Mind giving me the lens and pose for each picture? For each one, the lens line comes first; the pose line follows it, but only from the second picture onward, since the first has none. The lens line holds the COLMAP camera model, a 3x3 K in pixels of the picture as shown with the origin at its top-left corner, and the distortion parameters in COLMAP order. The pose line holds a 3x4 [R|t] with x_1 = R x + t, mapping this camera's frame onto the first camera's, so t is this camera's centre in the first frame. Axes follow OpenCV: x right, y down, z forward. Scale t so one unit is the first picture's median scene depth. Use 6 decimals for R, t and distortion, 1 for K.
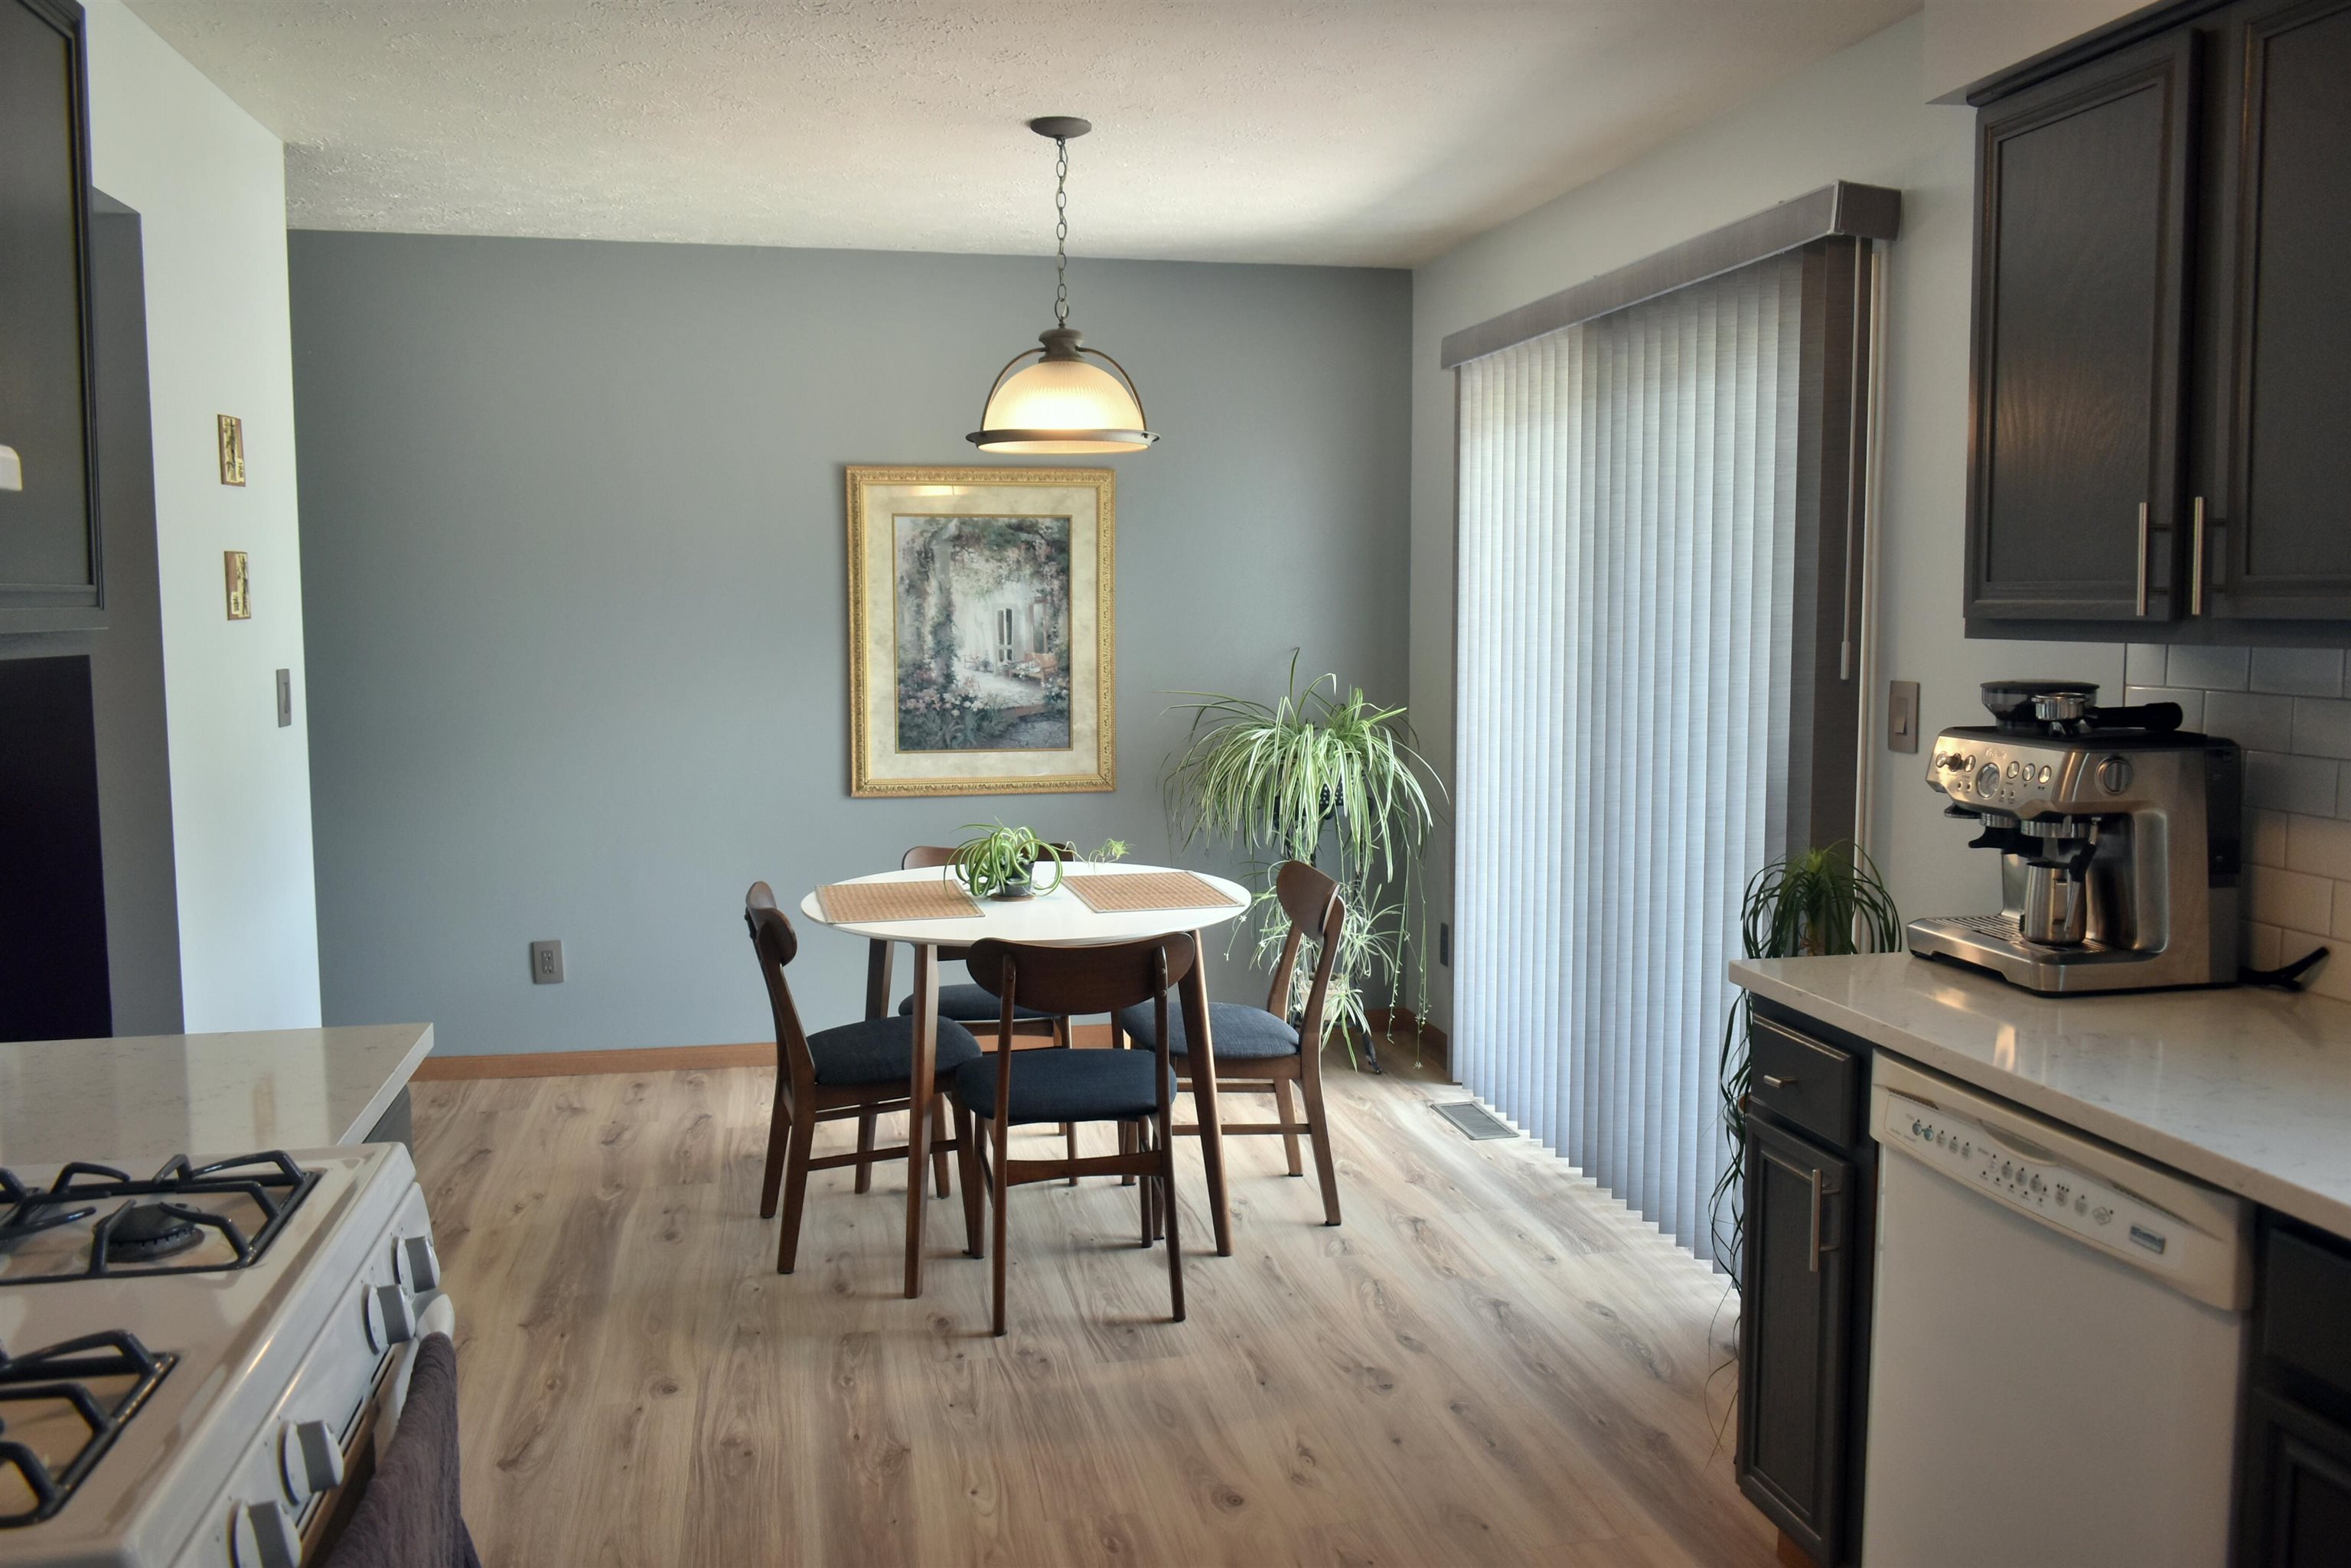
lens RADIAL K [[1831.7, 0, 1171.3], [0, 1831.7, 770.3], [0, 0, 1]] dist [-0.021928, 0.012186]
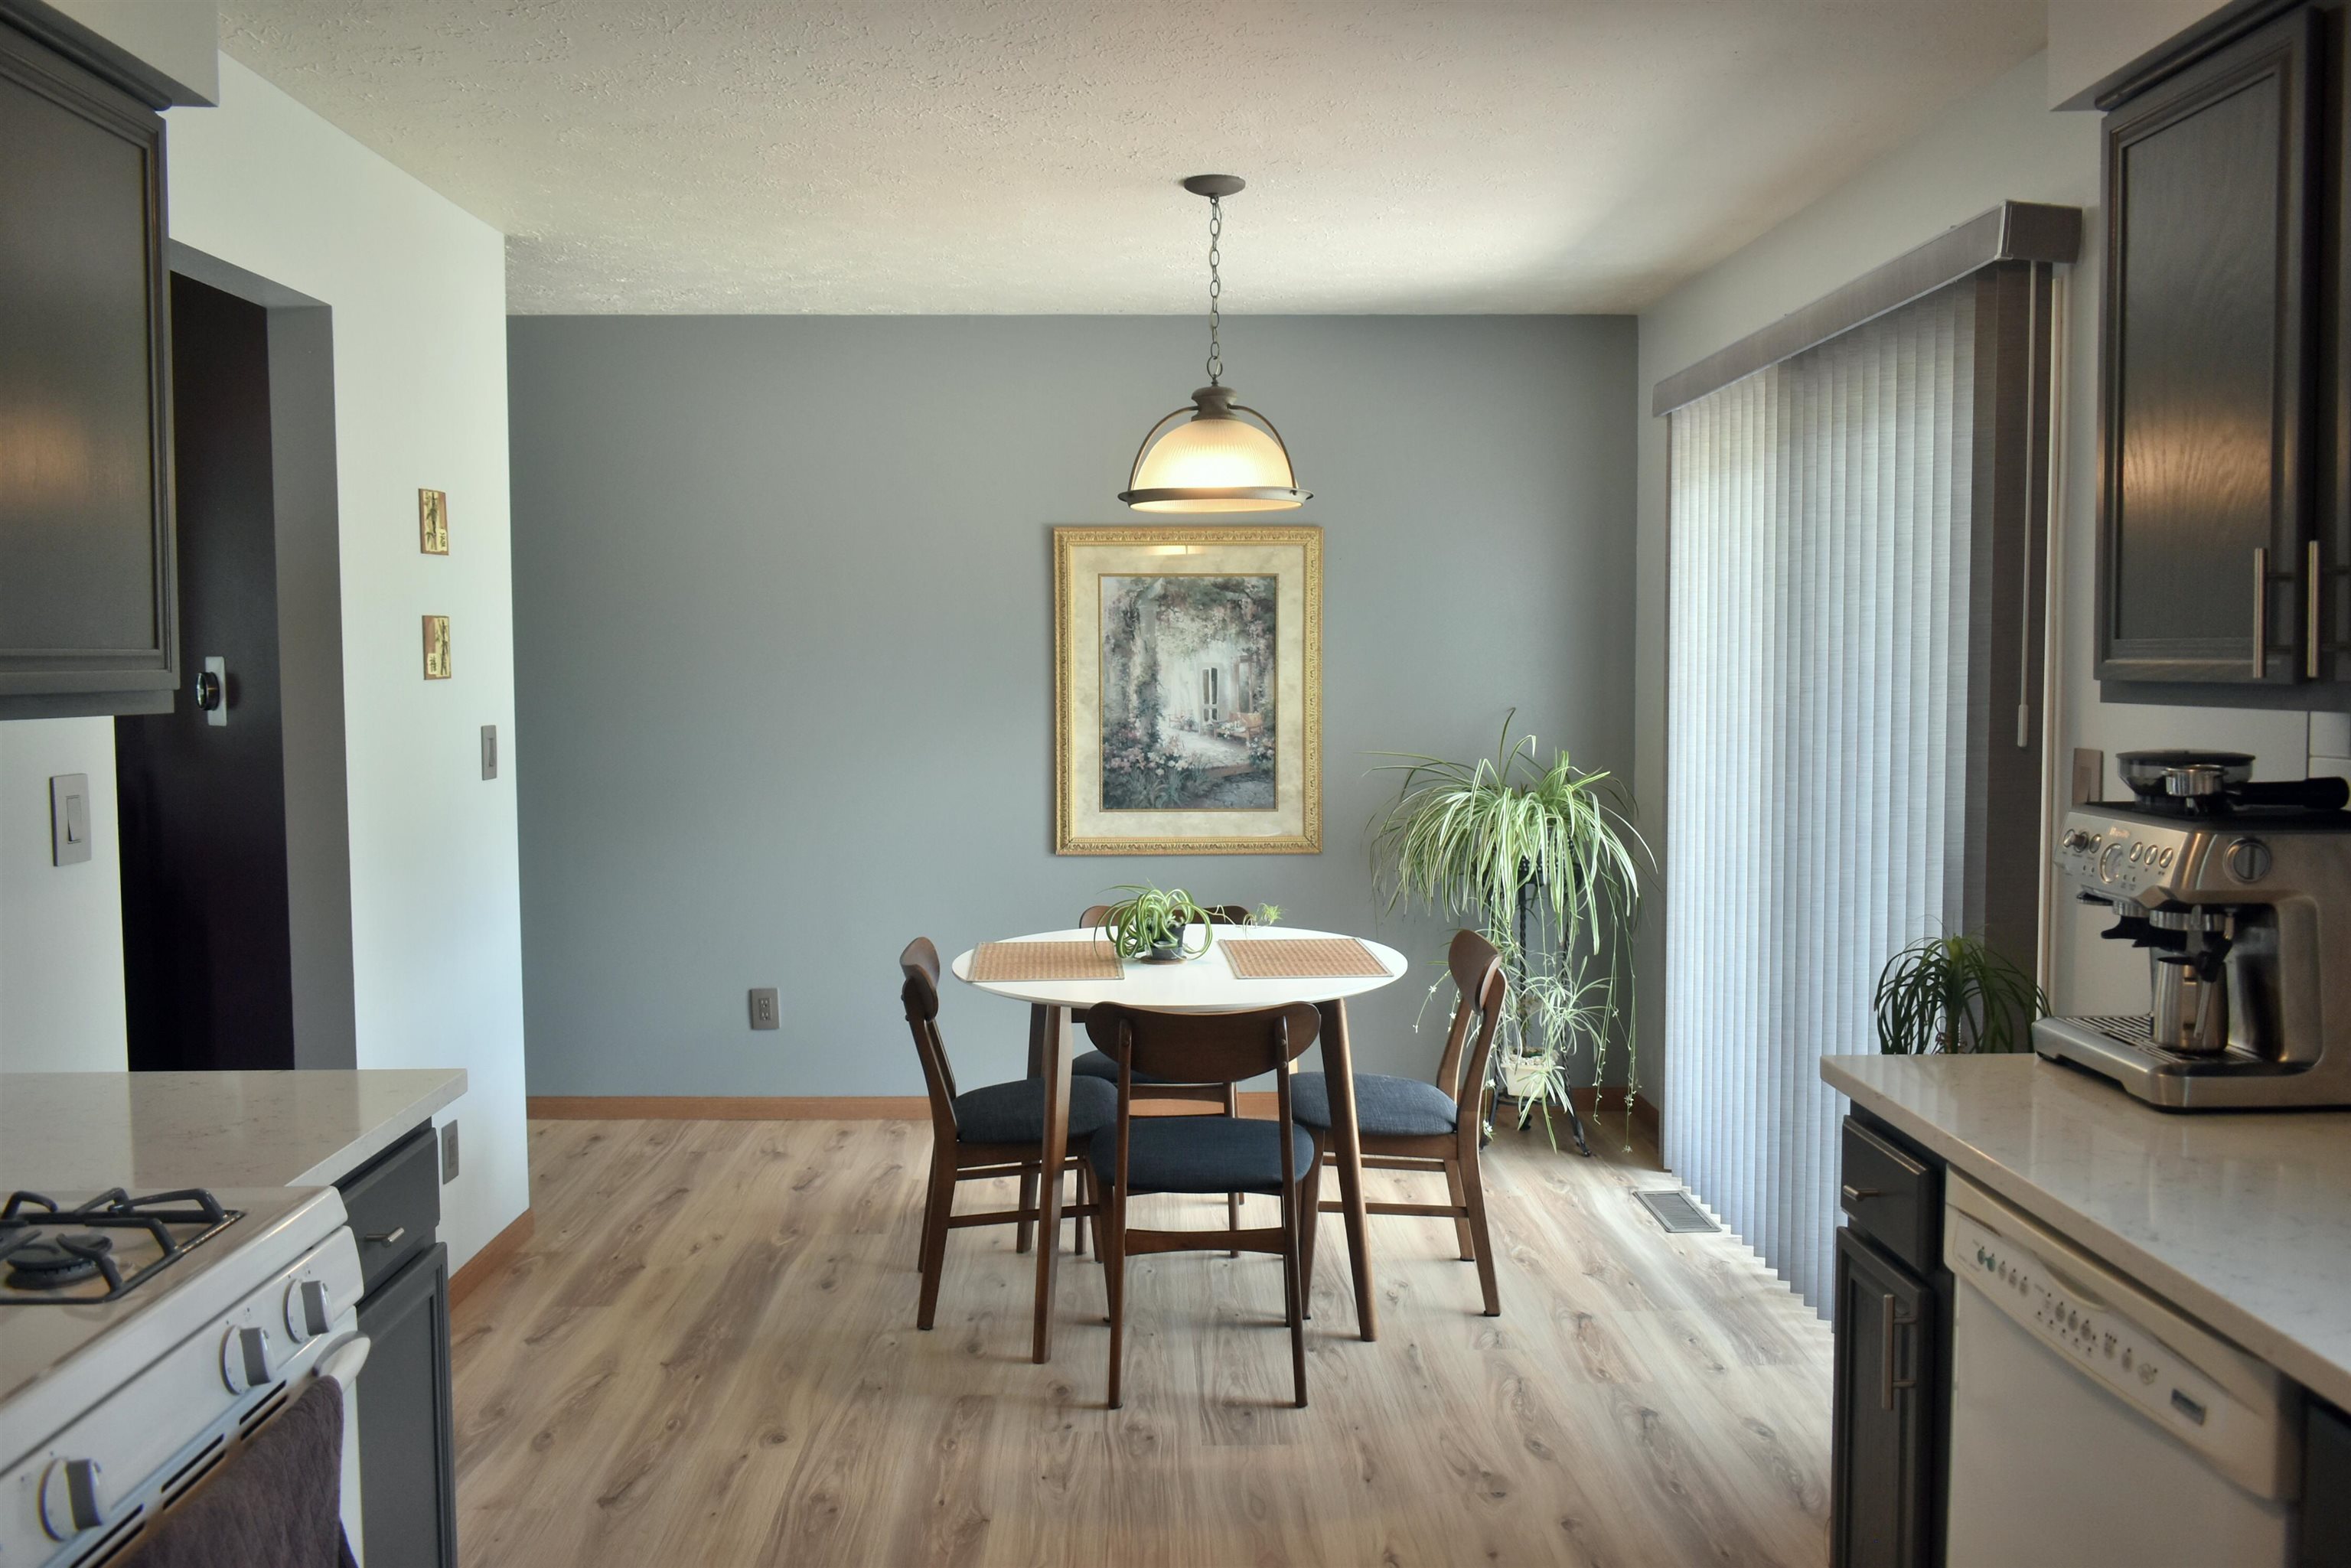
lens RADIAL K [[1831.7, 0, 1175.5], [0, 1831.7, 770.3], [0, 0, 1]] dist [-0.021928, 0.012186]
pose [[0.982401, 0.009567, -0.186541, 0.109078], [-0.015343, 0.999446, -0.029542, -0.004211], [0.186155, 0.031884, 0.982003, 0.030132]]
